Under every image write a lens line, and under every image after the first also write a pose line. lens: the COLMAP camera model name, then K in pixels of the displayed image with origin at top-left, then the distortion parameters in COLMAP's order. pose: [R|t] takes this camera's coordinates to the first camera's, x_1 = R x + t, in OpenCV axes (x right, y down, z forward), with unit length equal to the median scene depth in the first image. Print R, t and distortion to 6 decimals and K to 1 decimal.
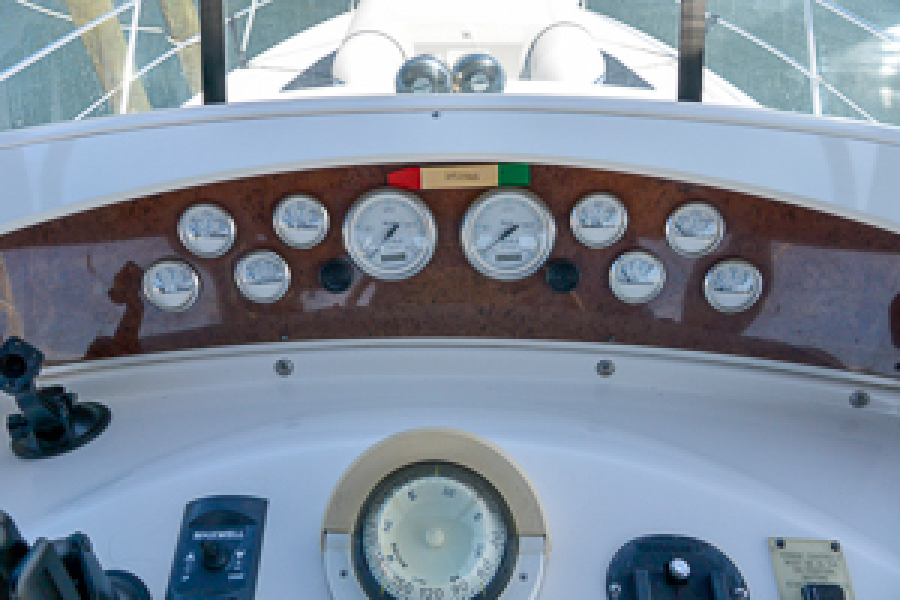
lens RADIAL K [[676.8, 0, 452.1], [0, 676.8, 306.5], [0, 0, 1]] dist [-0.015053, -0.026238]
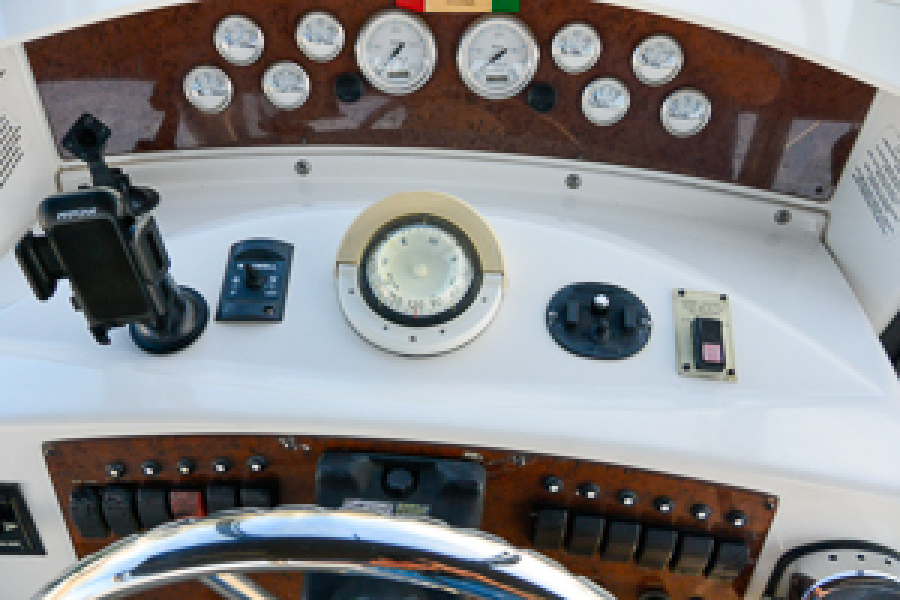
lens RADIAL K [[674.2, 0, 451.0], [0, 674.2, 305.6], [0, 0, 1]] dist [-0.001999, -0.034637]
pose [[0.998622, 0.052477, -0.000933, 0.026158], [-0.051518, 0.983460, 0.173645, 0.116594], [0.010030, -0.173358, 0.984808, -0.214560]]
